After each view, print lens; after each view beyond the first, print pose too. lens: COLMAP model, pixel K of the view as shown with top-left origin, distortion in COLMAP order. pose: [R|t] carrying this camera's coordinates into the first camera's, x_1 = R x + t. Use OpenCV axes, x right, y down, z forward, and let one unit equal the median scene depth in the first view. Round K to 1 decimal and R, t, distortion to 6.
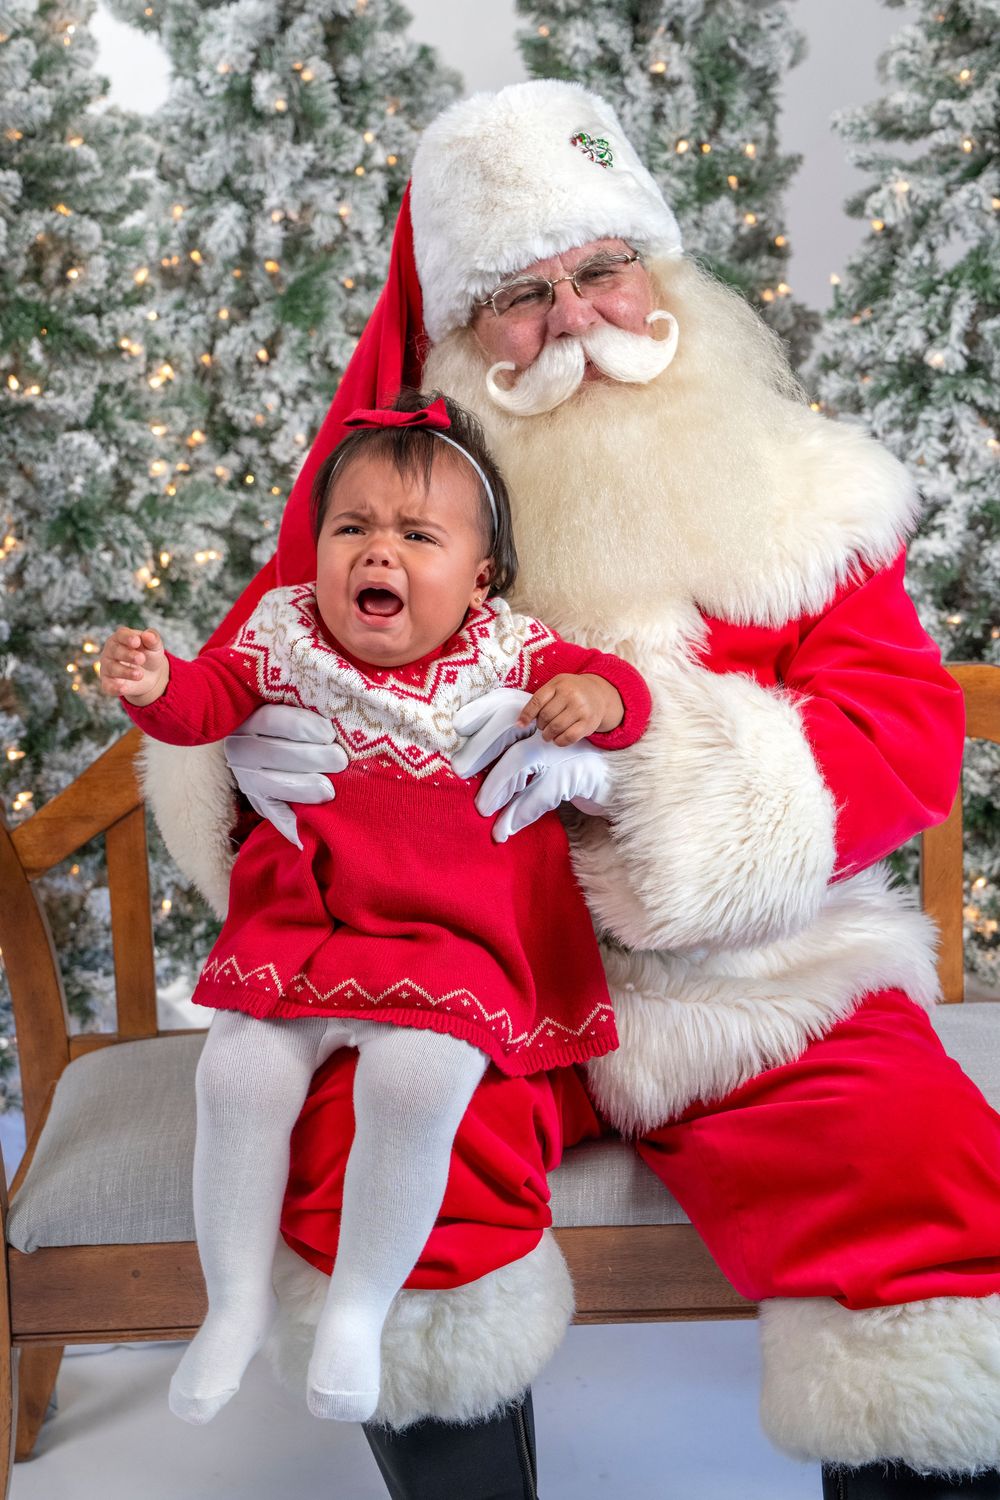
lens RADIAL K [[2422.6, 0, 411.8], [0, 2422.6, 769.0], [0, 0, 1]] dist [0.200452, 0.000000]
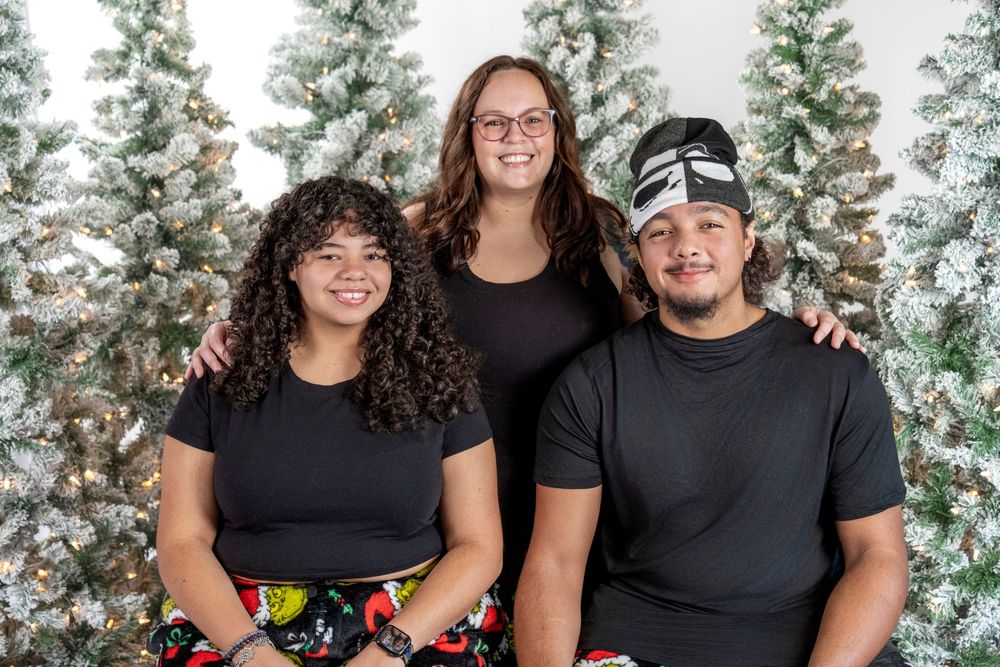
lens RADIAL K [[1845.8, 0, 500.8], [0, 1845.8, 302.9], [0, 0, 1]] dist [0.306879, 0.000000]
pose [[0.999046, 0.039499, -0.018606, 0.071665], [-0.041706, 0.989428, -0.138896, -0.045080], [0.012923, 0.139539, 0.990132, -0.190120]]
